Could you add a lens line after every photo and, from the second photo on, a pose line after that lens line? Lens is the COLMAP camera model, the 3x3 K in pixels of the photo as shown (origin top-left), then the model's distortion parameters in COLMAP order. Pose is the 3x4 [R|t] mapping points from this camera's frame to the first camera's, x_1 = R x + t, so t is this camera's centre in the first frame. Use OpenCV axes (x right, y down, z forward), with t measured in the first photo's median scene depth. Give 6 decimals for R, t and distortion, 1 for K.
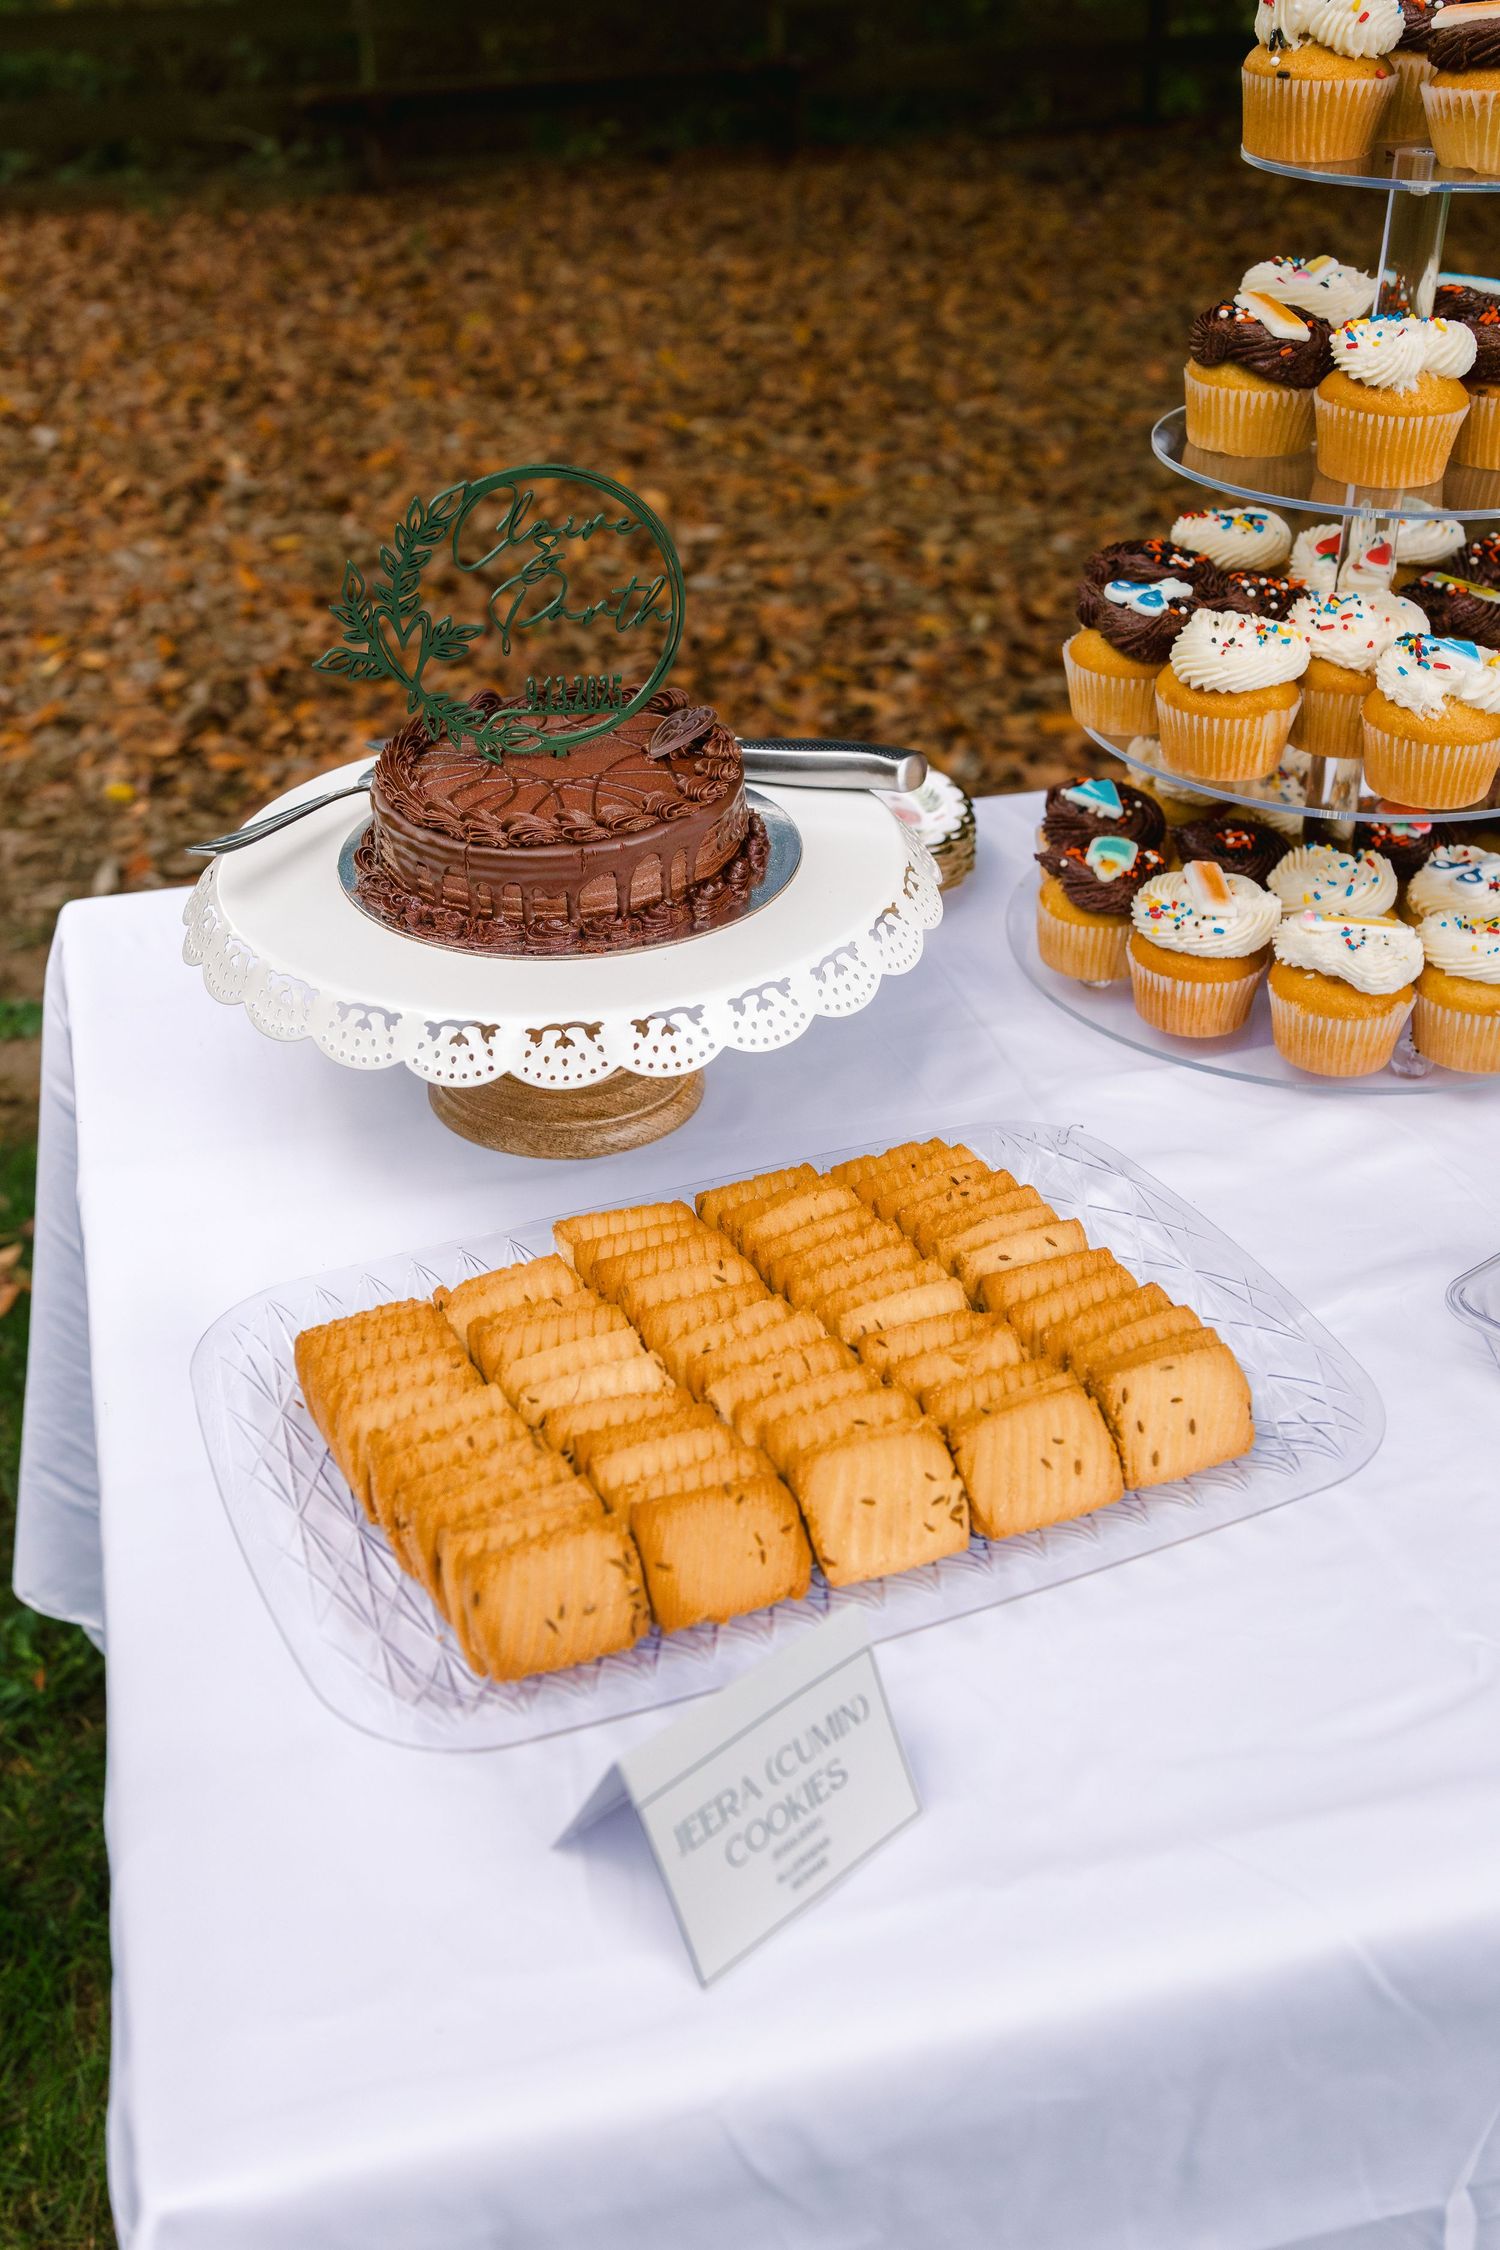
lens RADIAL K [[2359.2, 0, 680.8], [0, 2359.2, 1078.3], [0, 0, 1]] dist [0.005773, -0.002108]
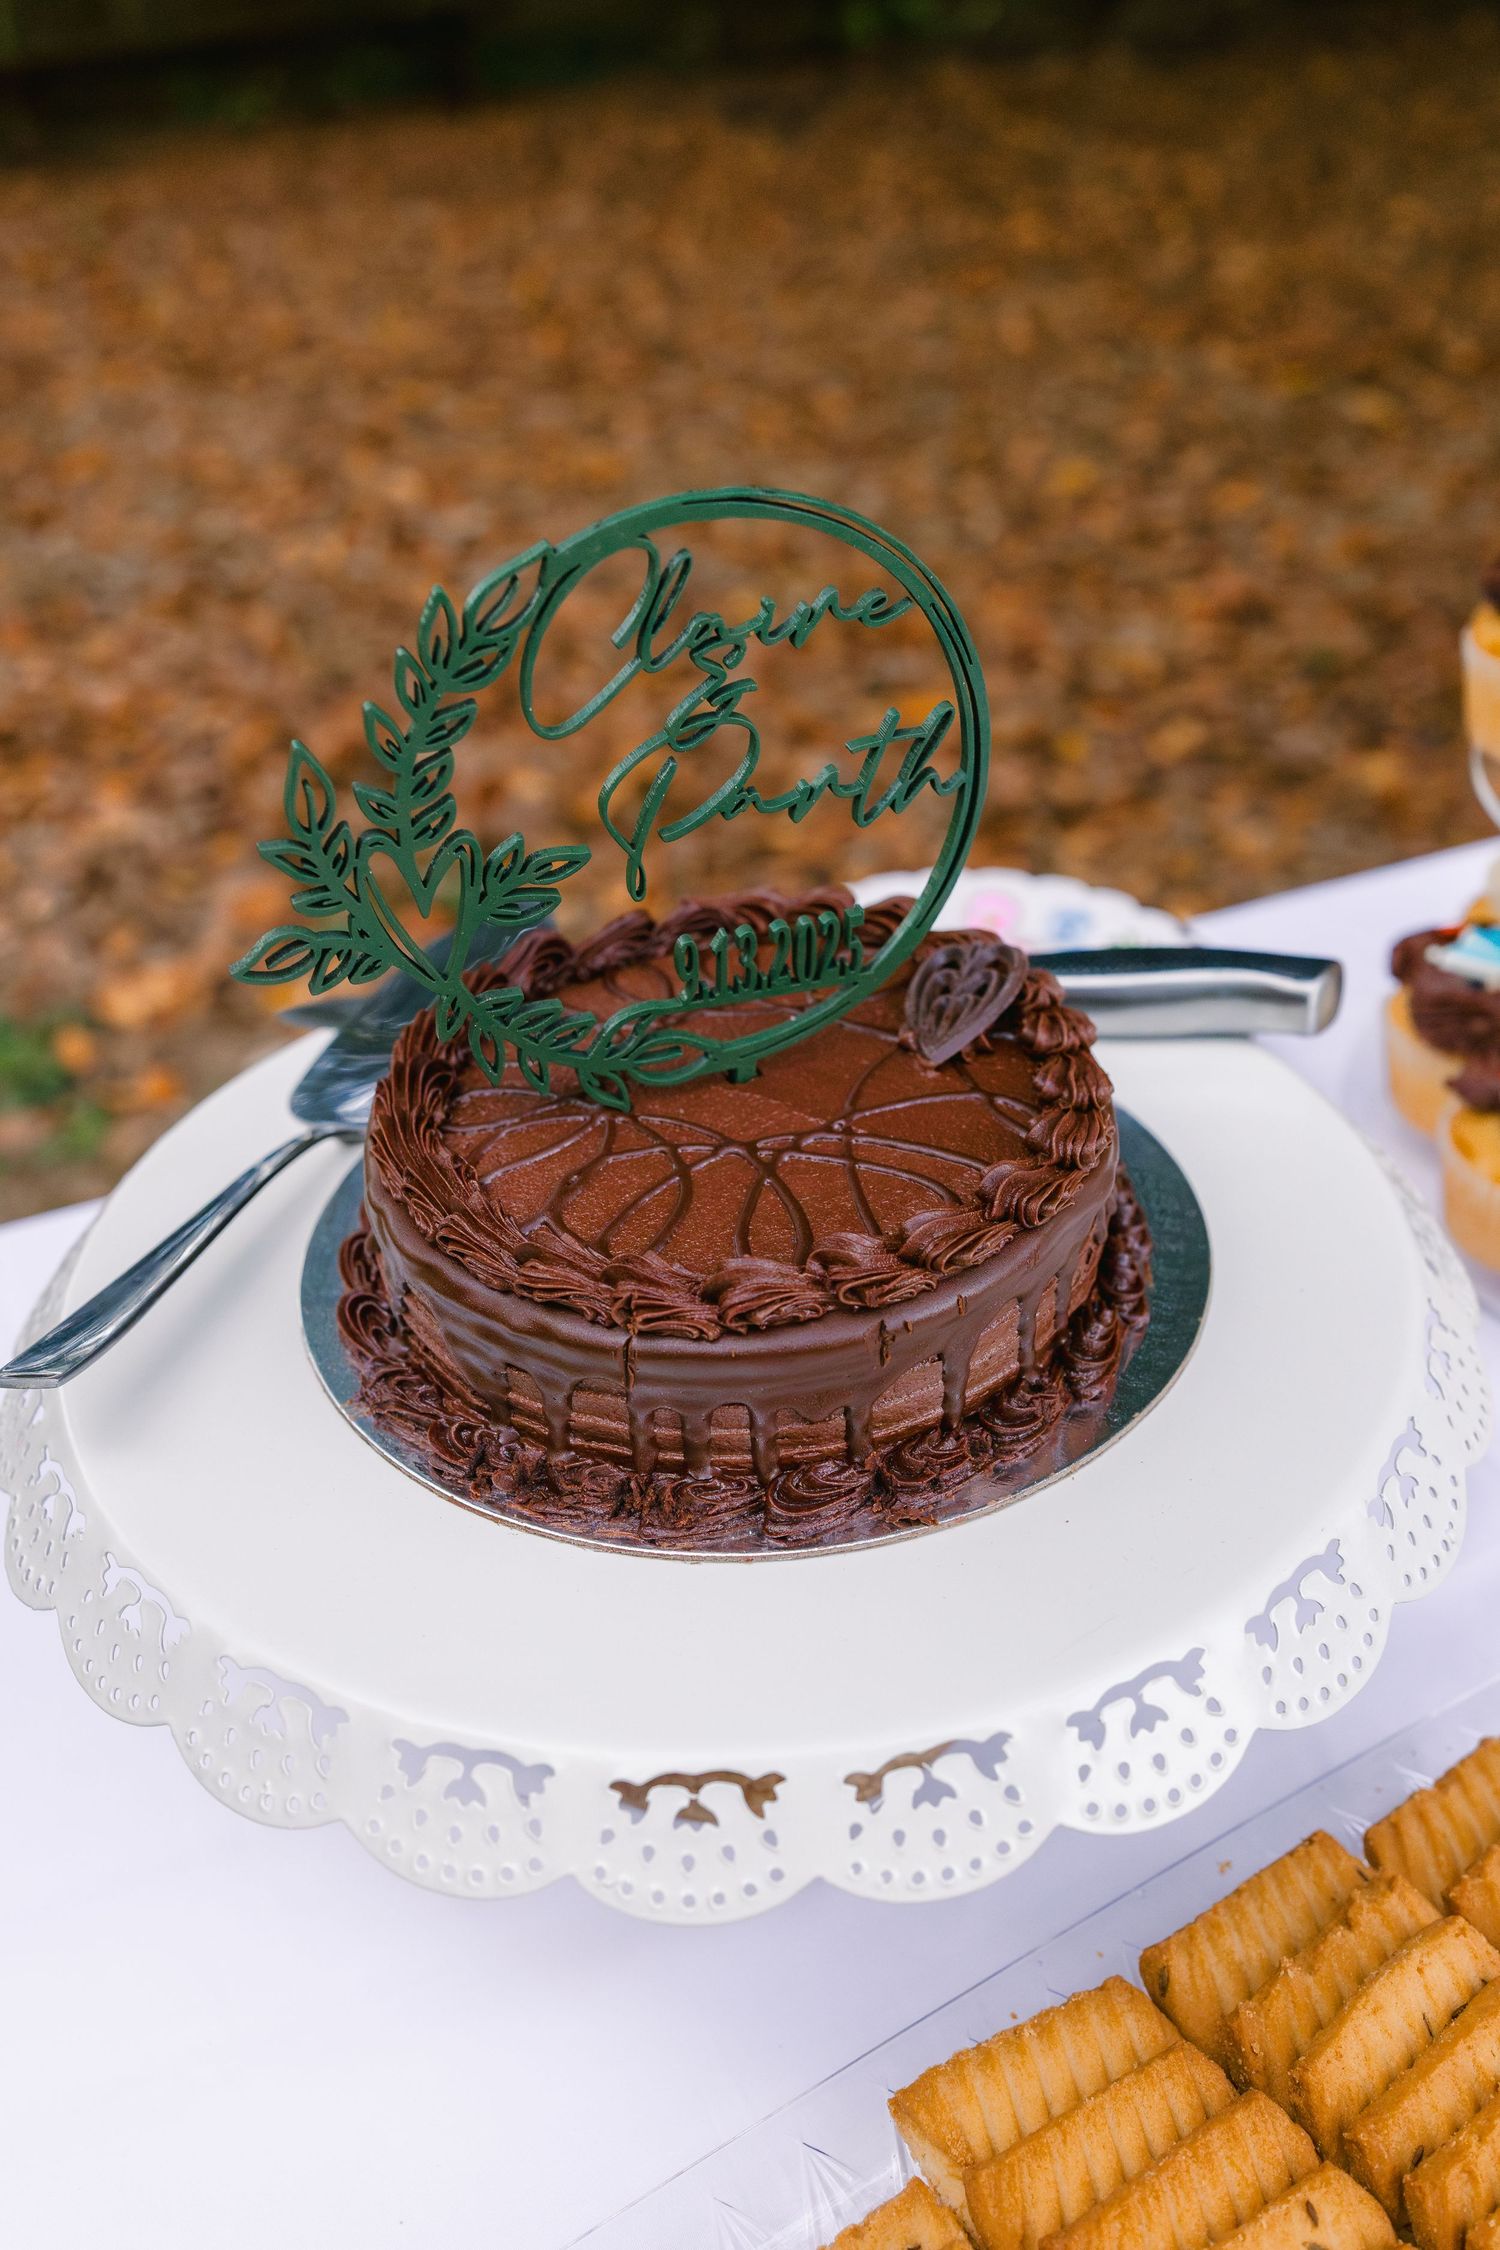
lens RADIAL K [[2313.0, 0, 750.0], [0, 2313.0, 1125.0], [0, 0, 1]] dist [0.008013, 0.012105]
pose [[0.984907, -0.110825, 0.132949, -0.112135], [0.105656, 0.993368, 0.045351, -0.144455], [-0.137093, -0.030620, 0.990085, 0.504614]]
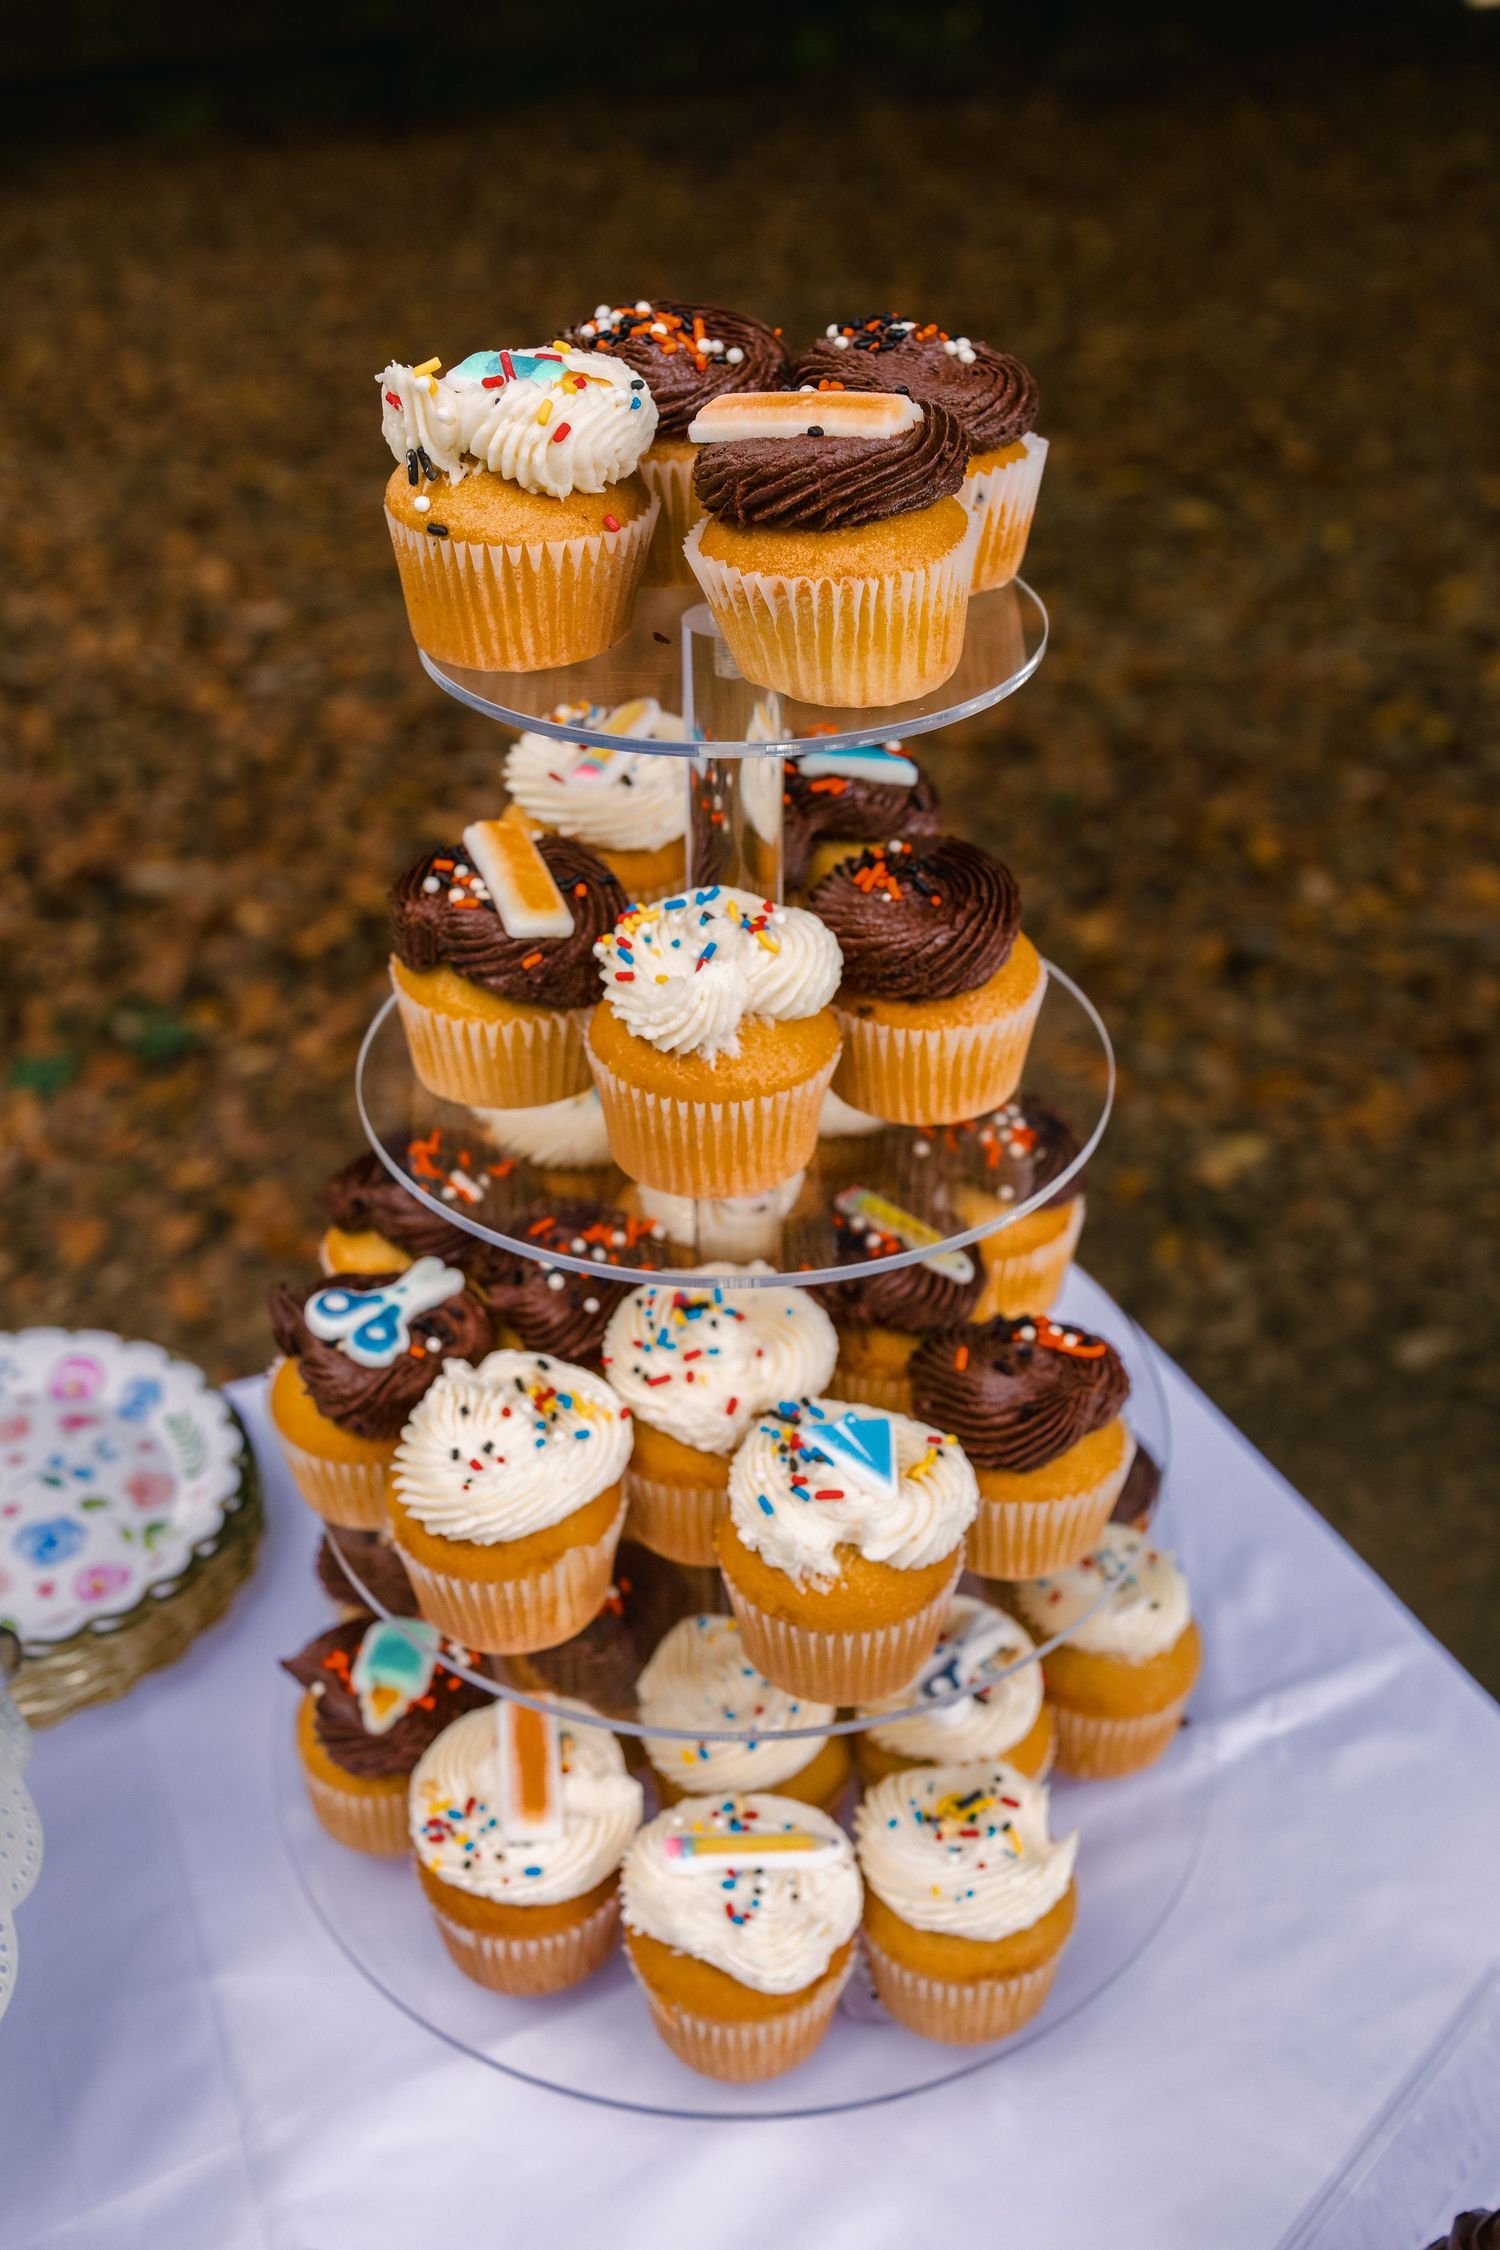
lens RADIAL K [[2313.0, 0, 750.0], [0, 2313.0, 1125.0], [0, 0, 1]] dist [0.008013, 0.012105]
pose [[0.987272, -0.085921, 0.133831, 0.237557], [0.079543, 0.995458, 0.052306, -0.302954], [-0.137717, -0.040995, 0.989623, 0.443670]]
